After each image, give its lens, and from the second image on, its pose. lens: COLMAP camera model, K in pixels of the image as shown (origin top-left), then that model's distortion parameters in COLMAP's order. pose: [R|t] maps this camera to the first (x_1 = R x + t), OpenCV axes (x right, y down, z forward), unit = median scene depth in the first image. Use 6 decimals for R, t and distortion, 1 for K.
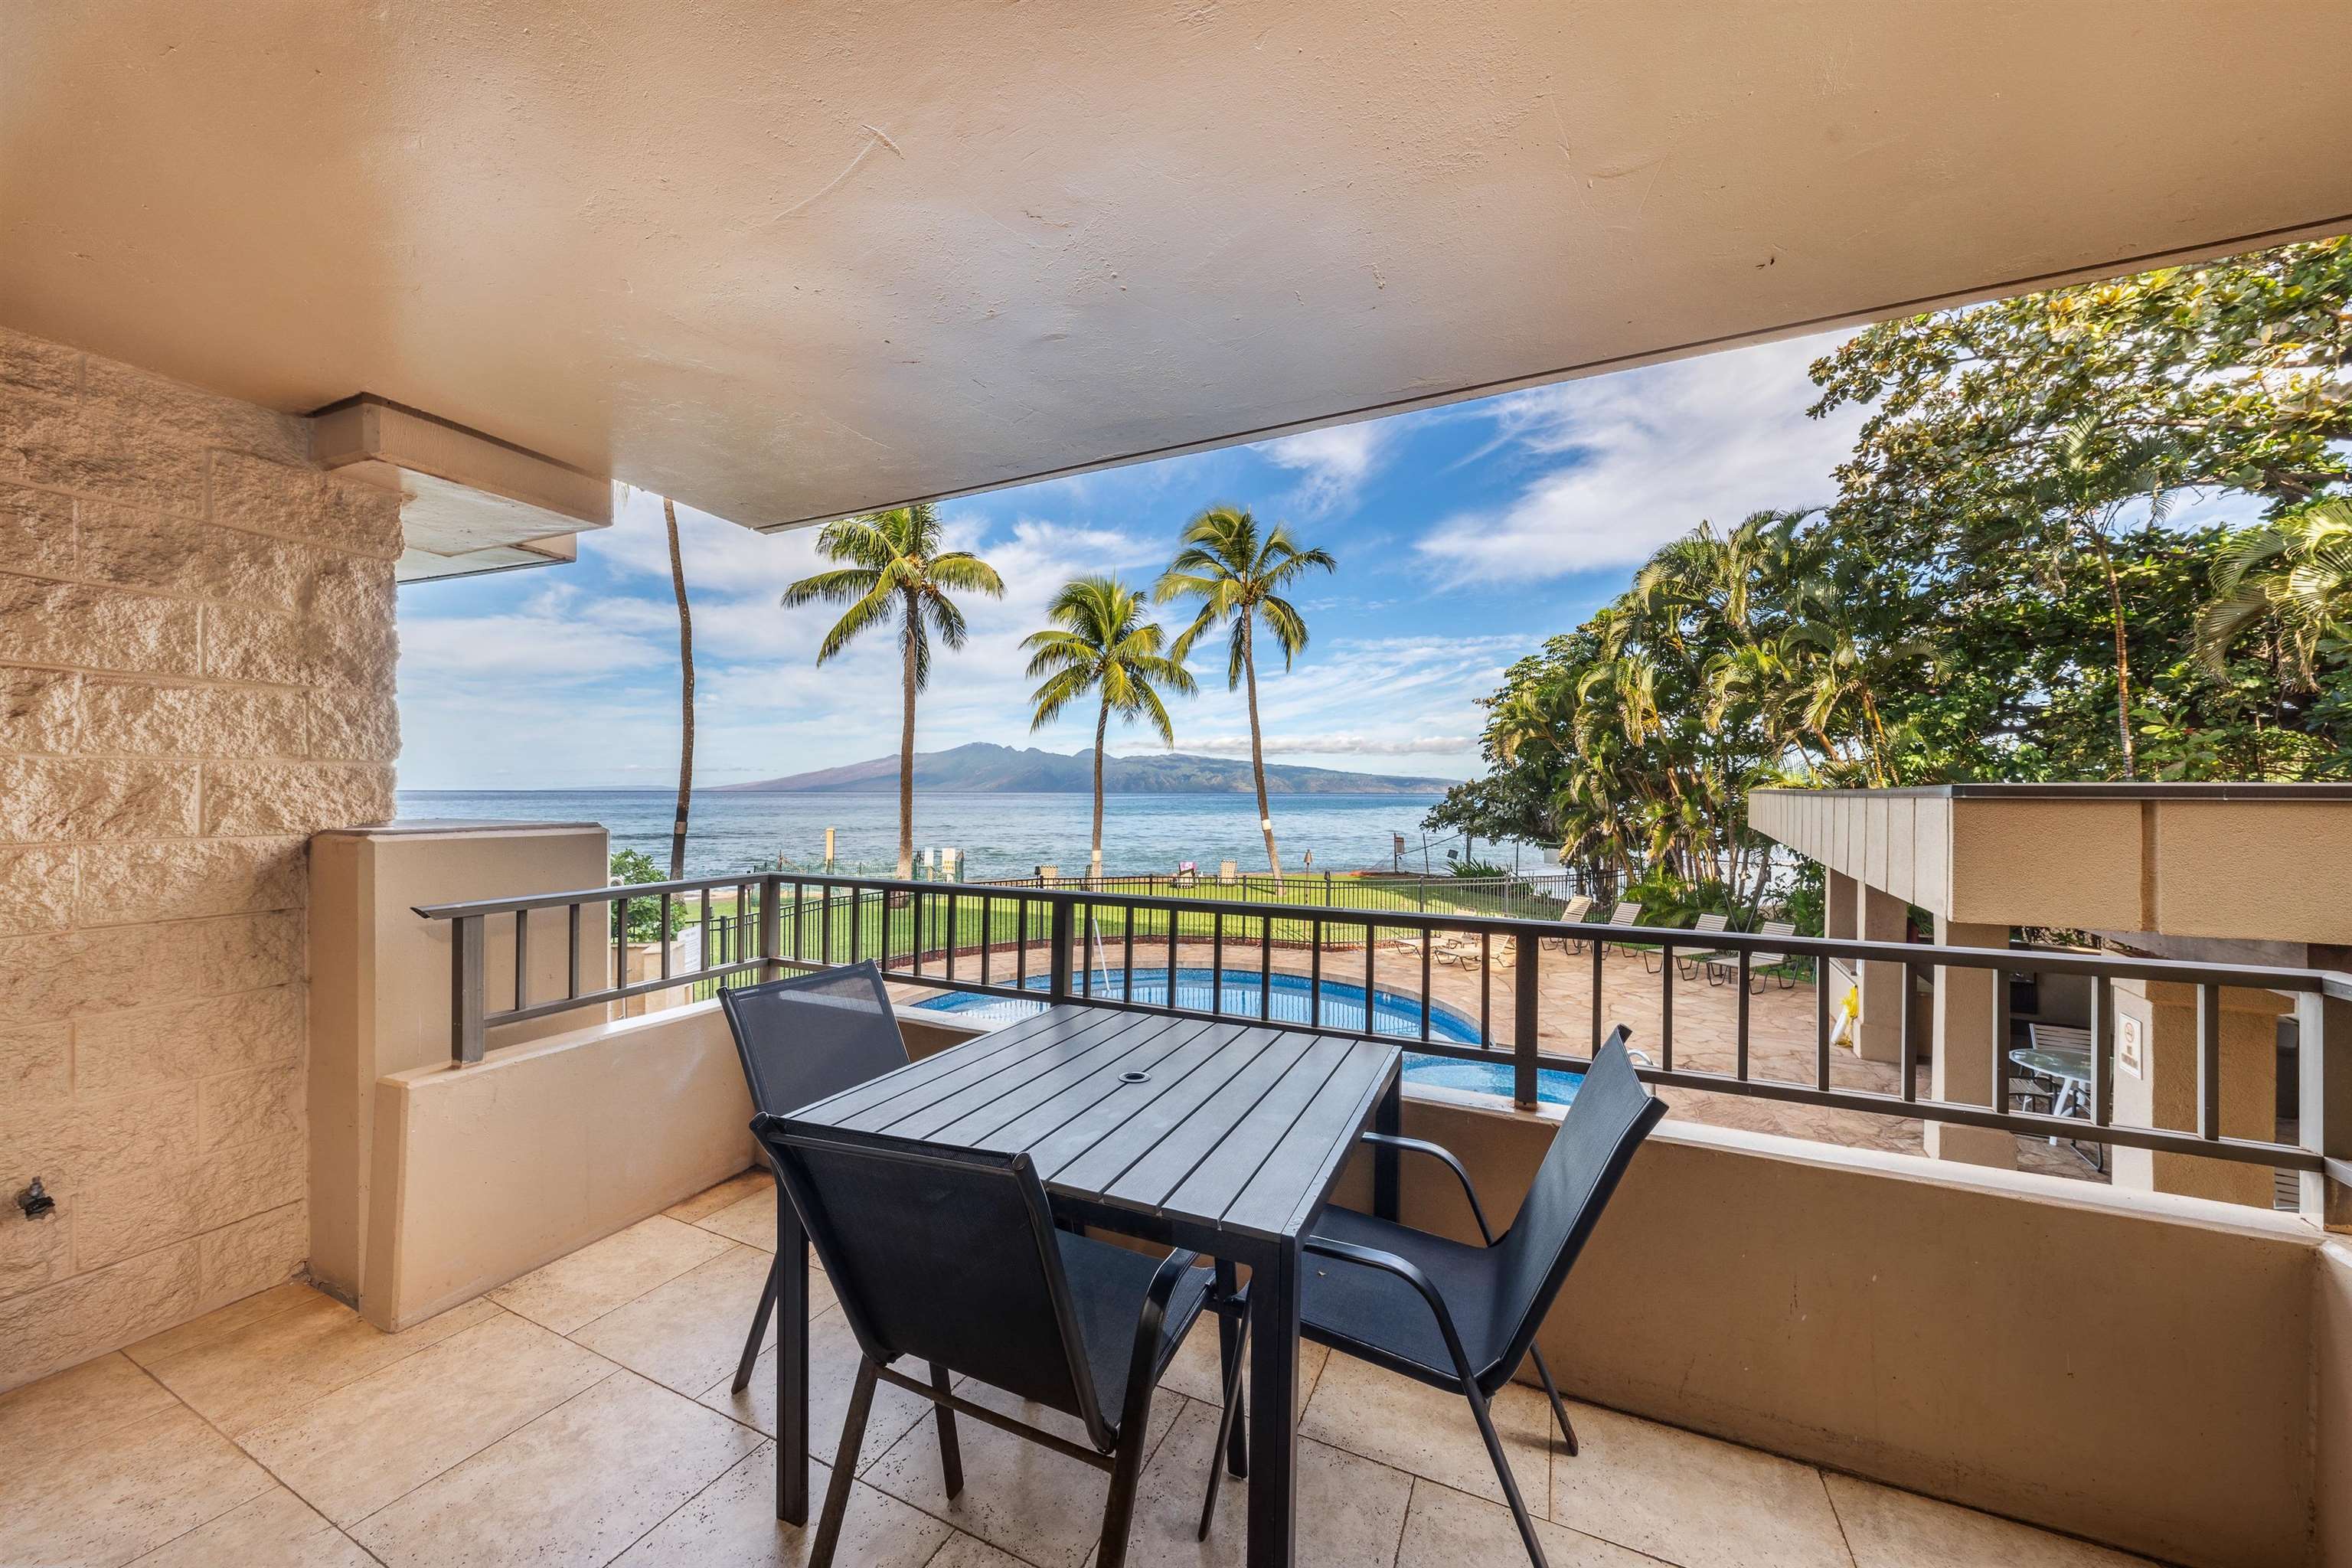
lens RADIAL K [[812.2, 0, 1177.5], [0, 812.2, 791.4], [0, 0, 1]] dist [-0.000089, 0.000052]
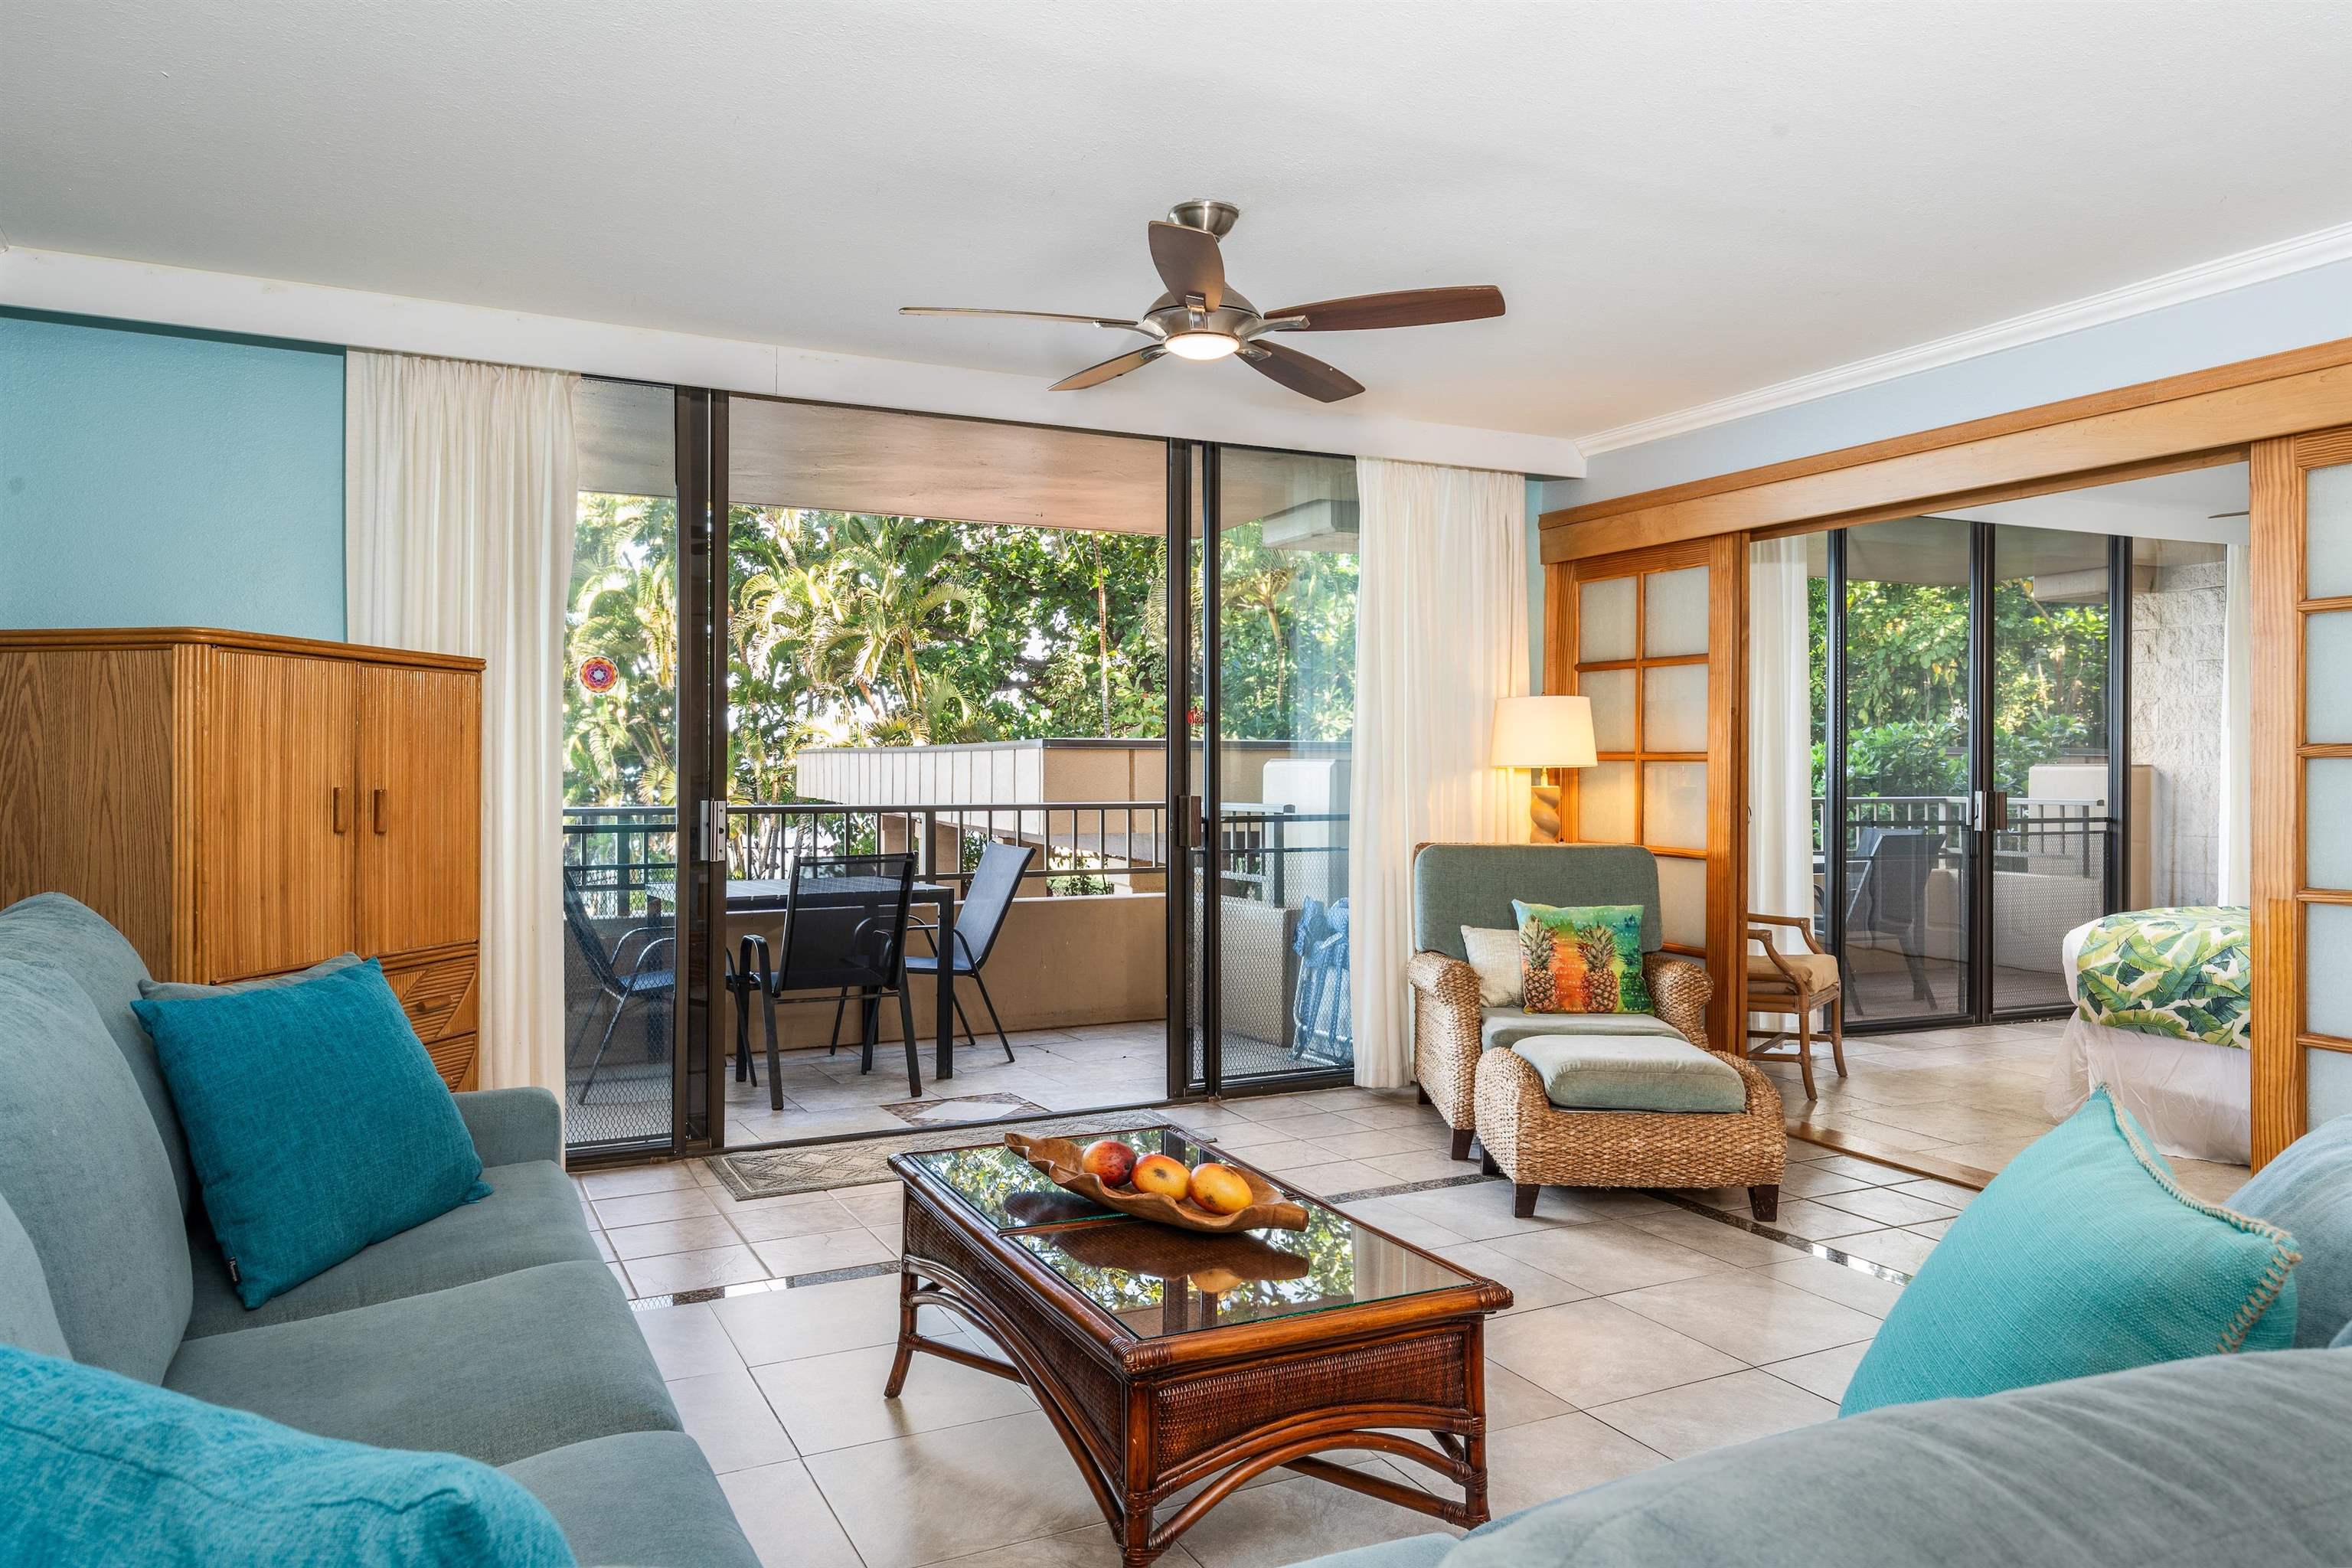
lens RADIAL K [[1559.3, 0, 1169.2], [0, 1559.3, 775.5], [0, 0, 1]] dist [0.000370, -0.000212]
pose [[0.612823, -0.008731, 0.790172, -0.214747], [0.001259, 0.999948, 0.010072, 0.005980], [-0.790219, -0.005178, 0.612802, -0.170880]]
